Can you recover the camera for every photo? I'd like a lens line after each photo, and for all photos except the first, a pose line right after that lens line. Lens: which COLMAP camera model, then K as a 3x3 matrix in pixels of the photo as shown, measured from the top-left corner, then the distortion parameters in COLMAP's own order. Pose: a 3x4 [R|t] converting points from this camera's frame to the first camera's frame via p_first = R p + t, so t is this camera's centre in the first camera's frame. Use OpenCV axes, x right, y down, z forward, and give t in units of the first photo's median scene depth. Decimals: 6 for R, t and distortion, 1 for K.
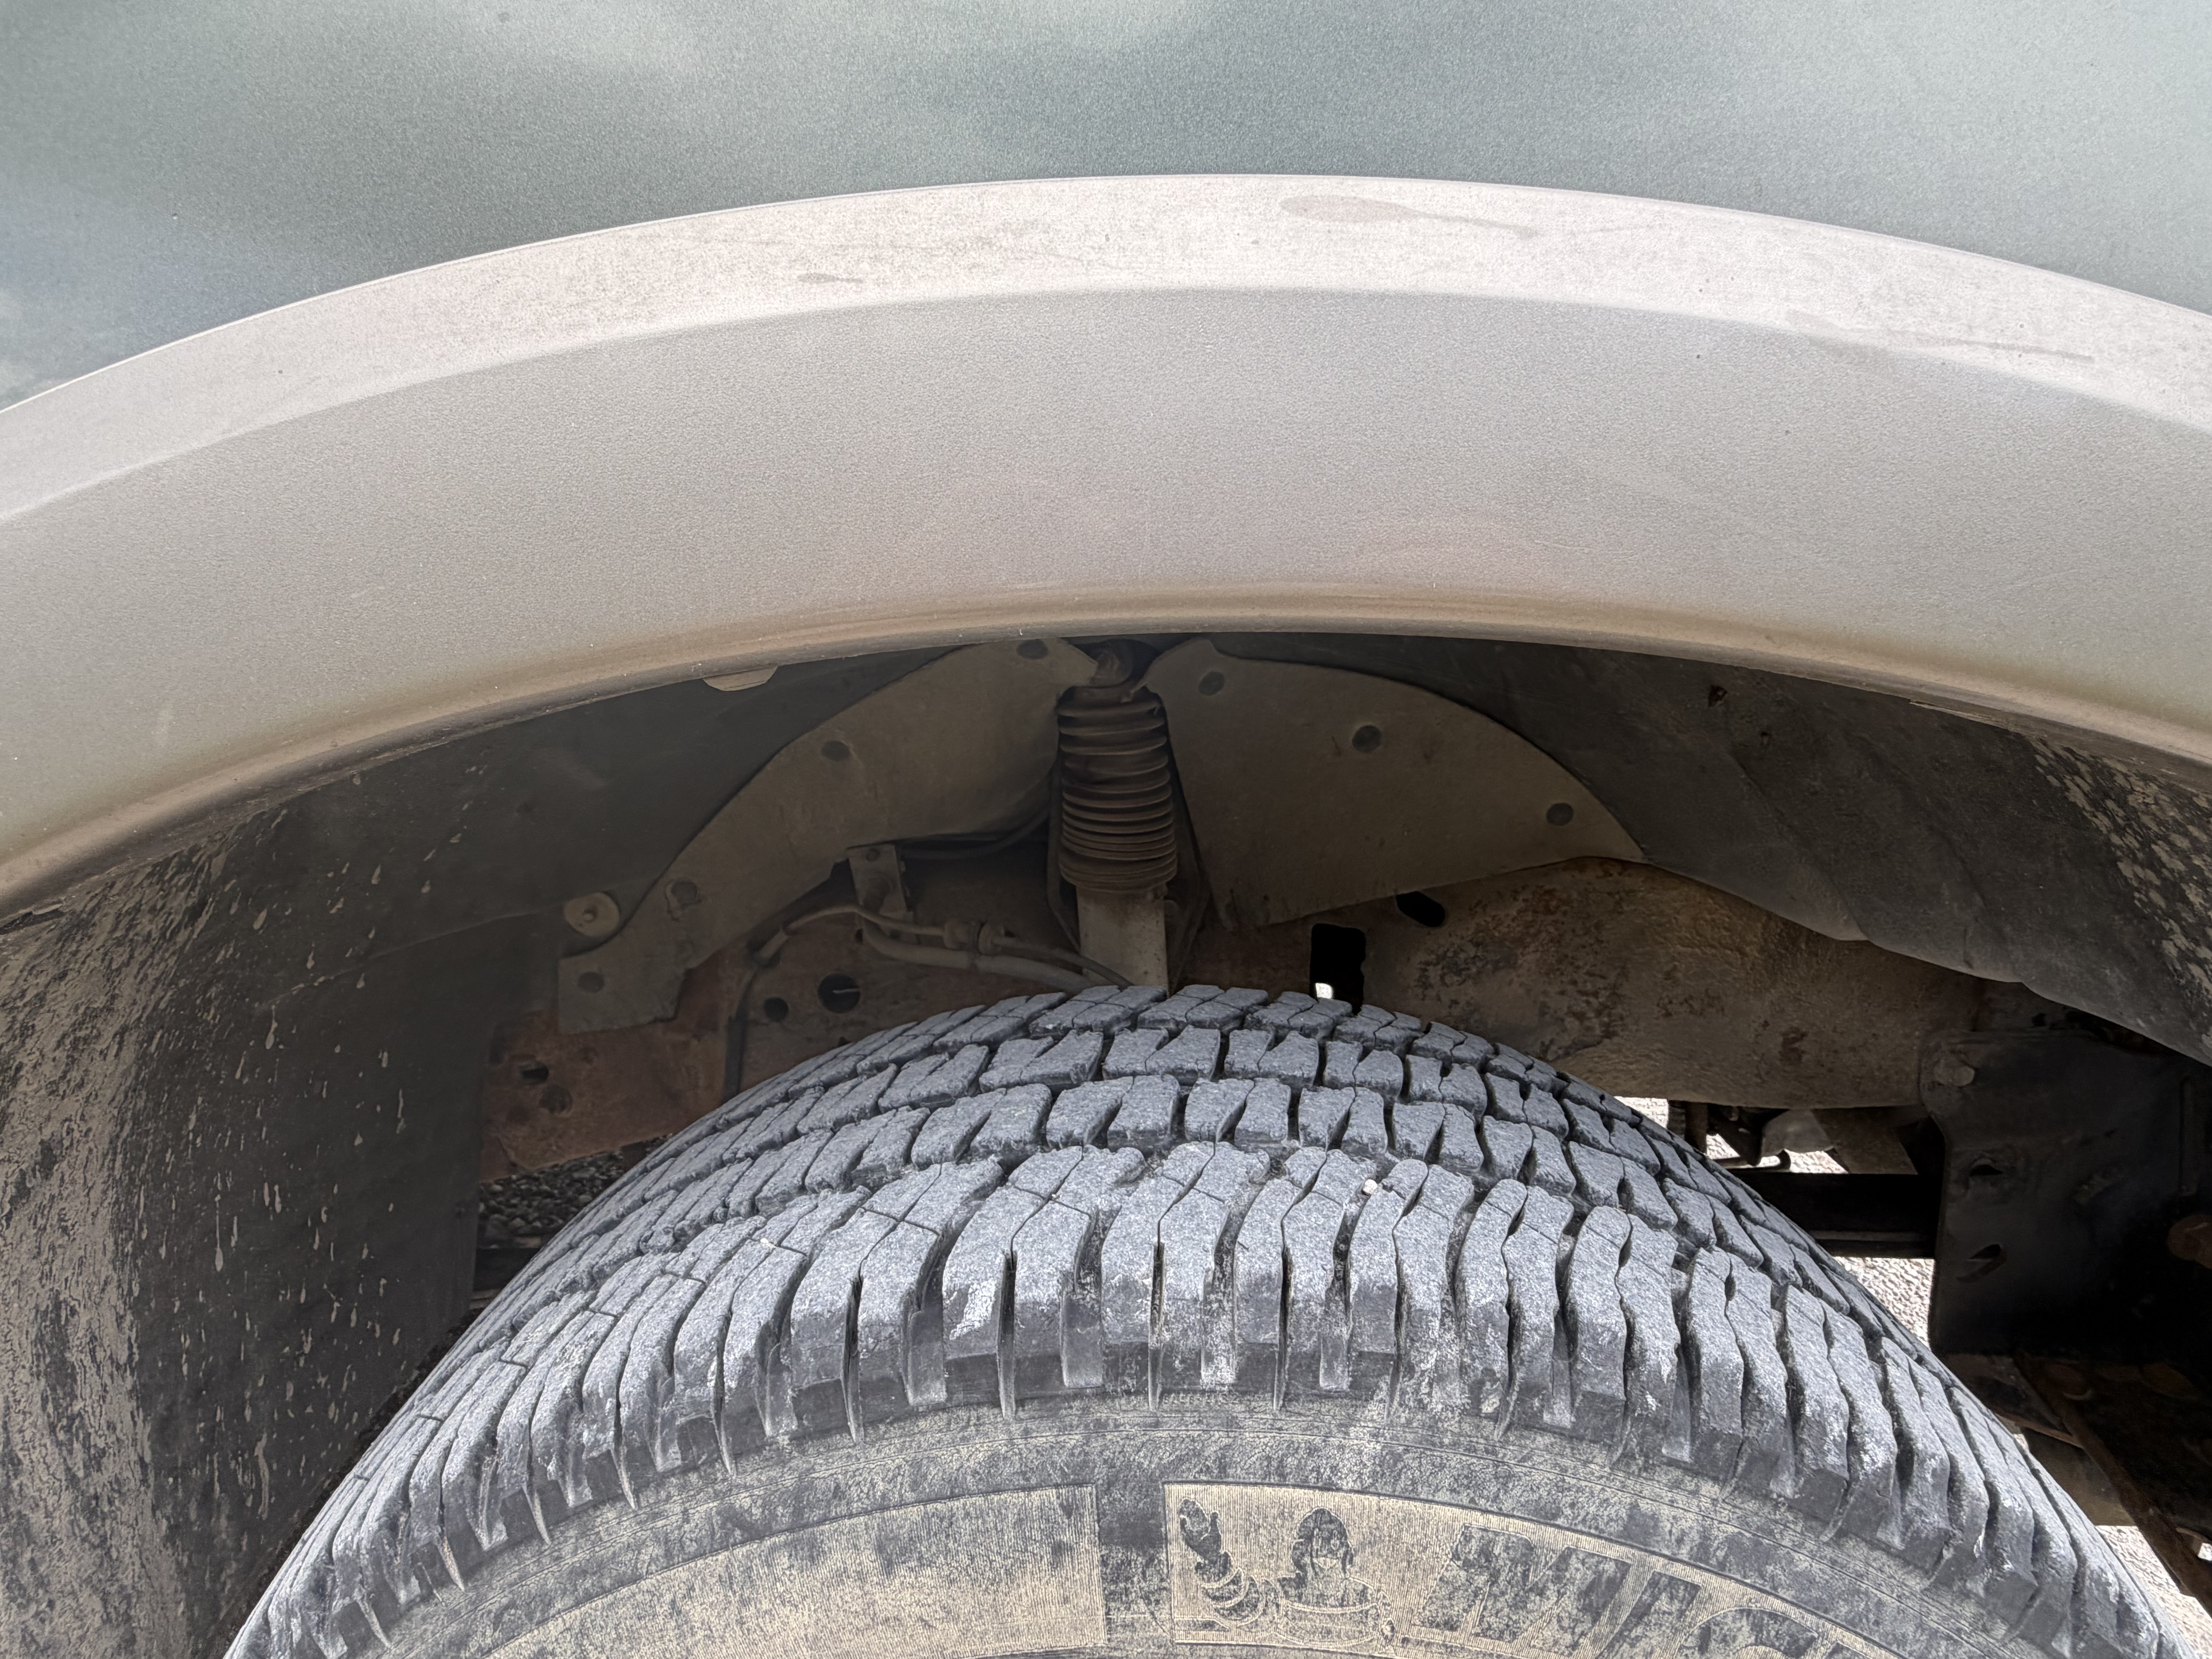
lens RADIAL K [[1073.5, 0, 1078.4], [0, 1073.5, 830.3], [0, 0, 1]] dist [-0.000839, 0.000556]
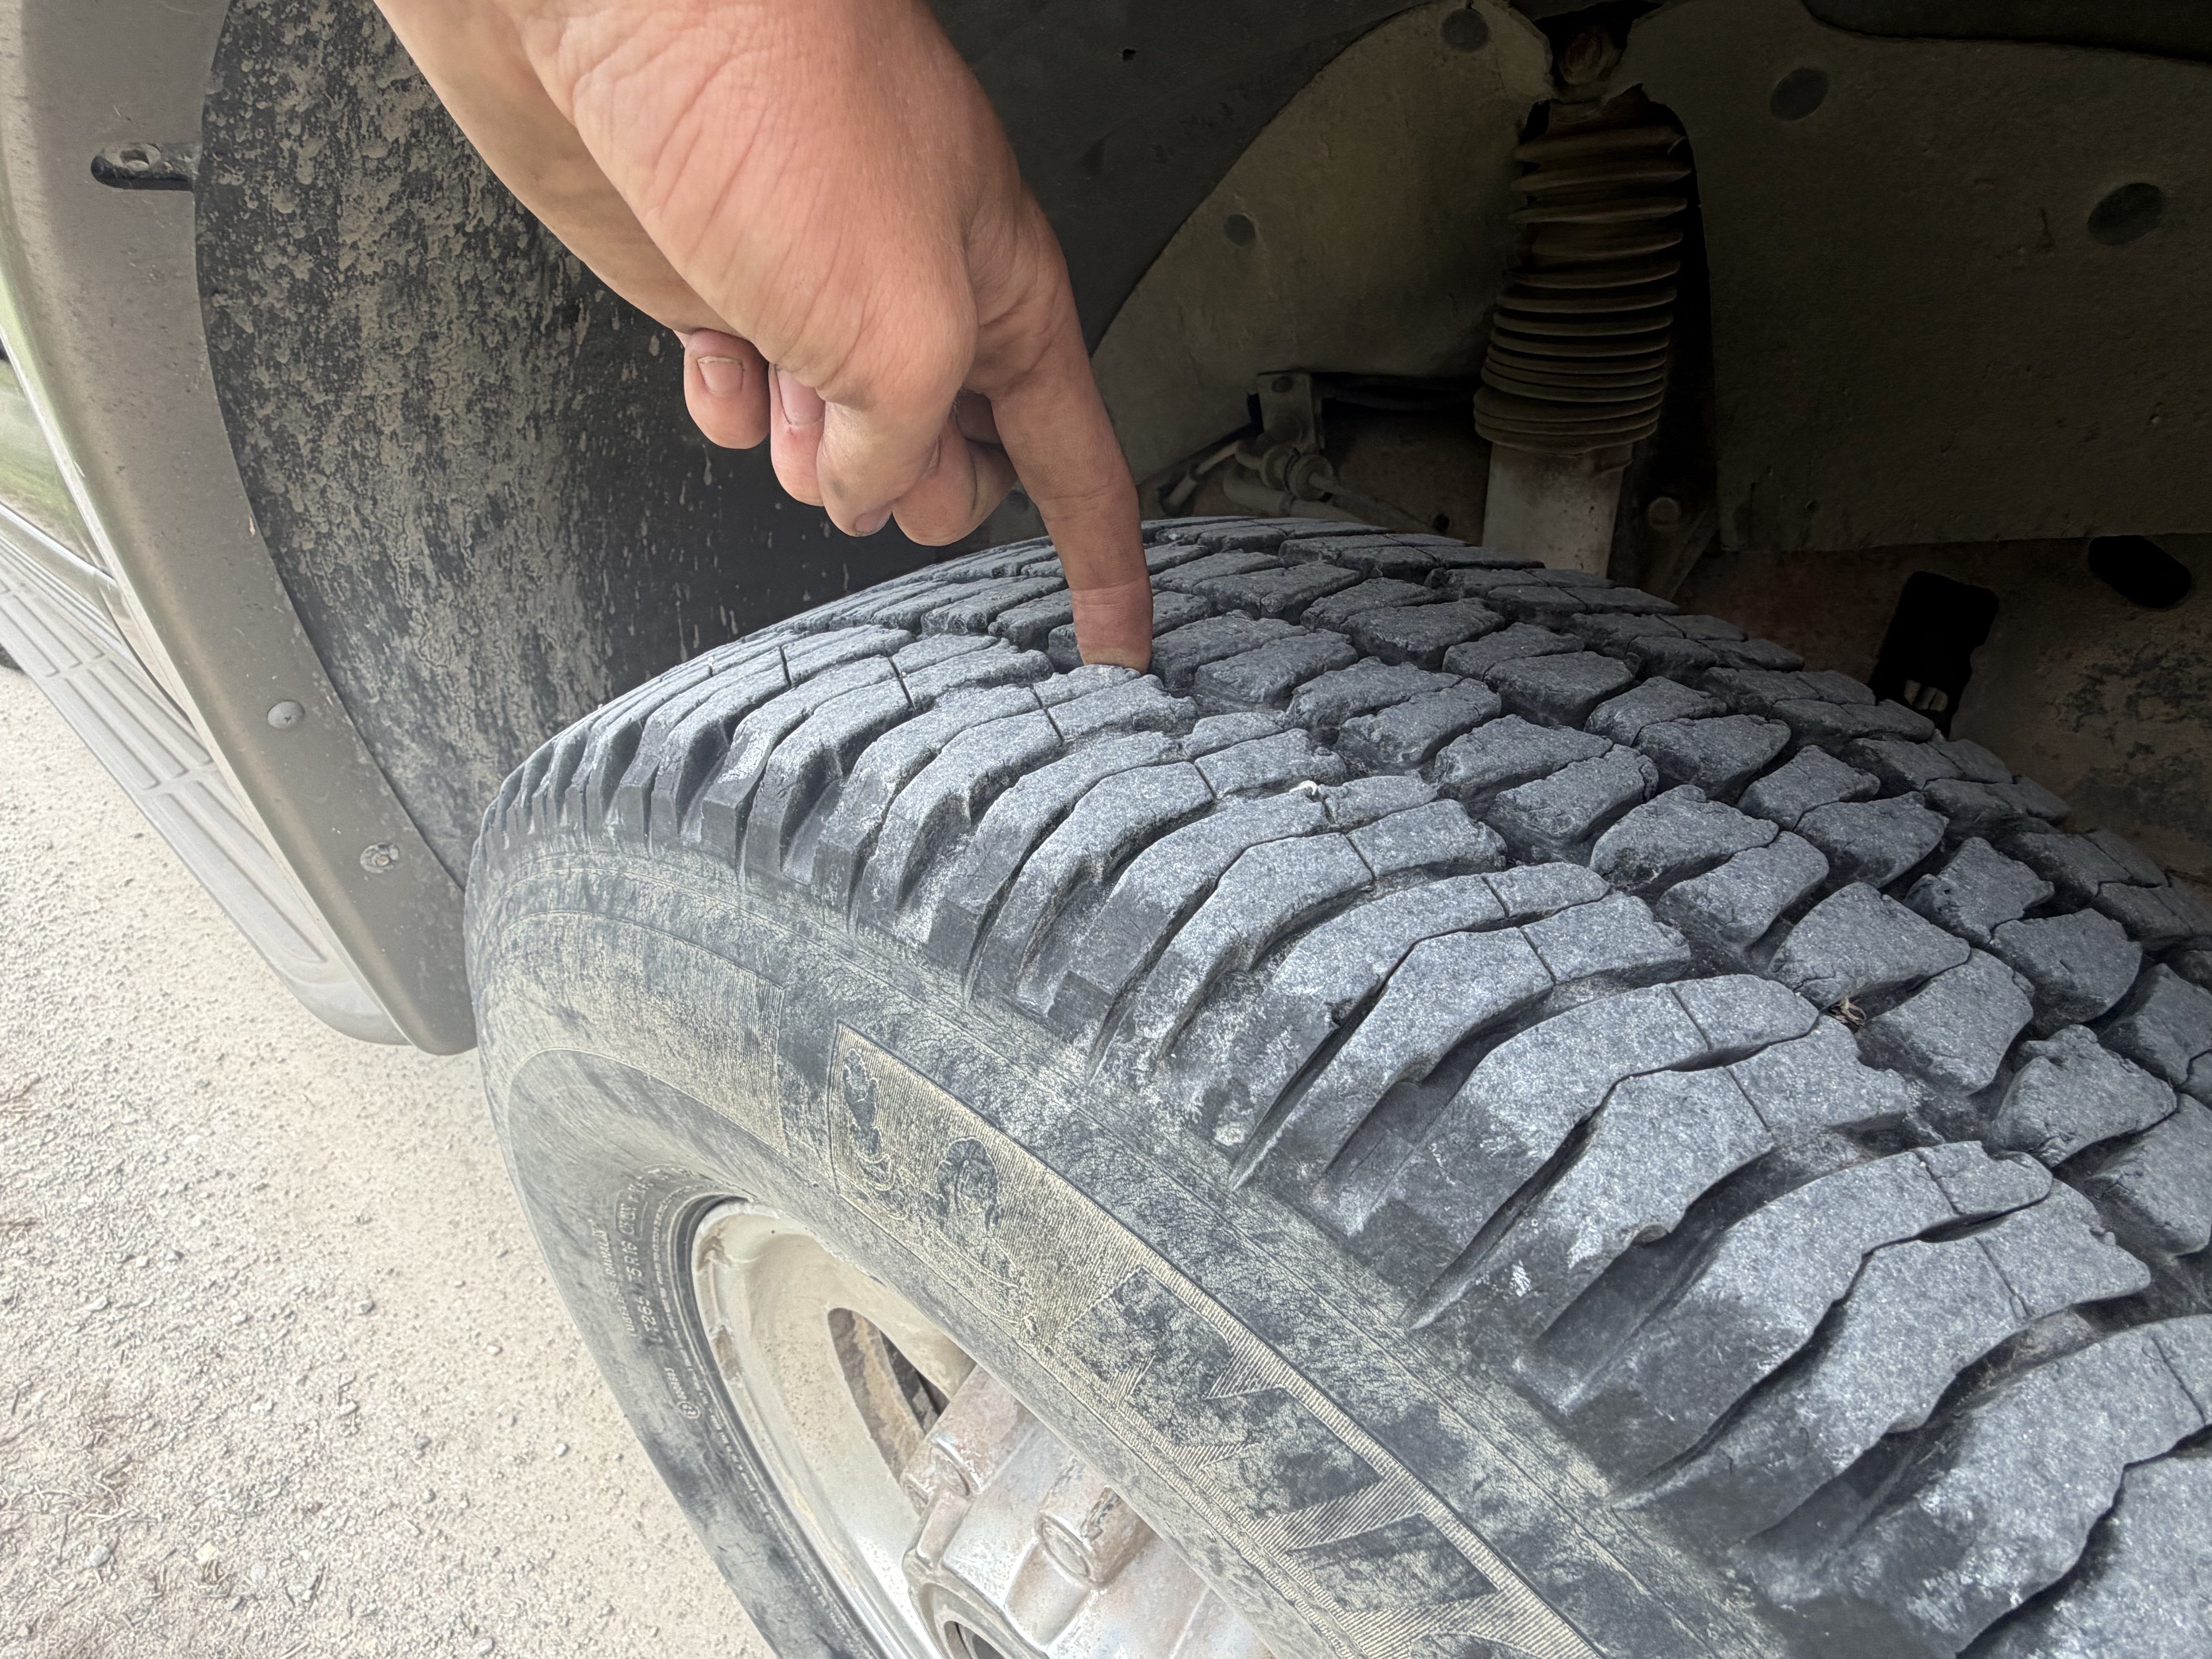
lens RADIAL K [[1073.5, 0, 1078.4], [0, 1073.5, 830.3], [0, 0, 1]] dist [-0.000839, 0.000556]
pose [[0.783375, 0.307694, -0.540044, 0.585205], [-0.124878, 0.929067, 0.348197, 0.184618], [0.608875, -0.205329, 0.766232, 0.530979]]
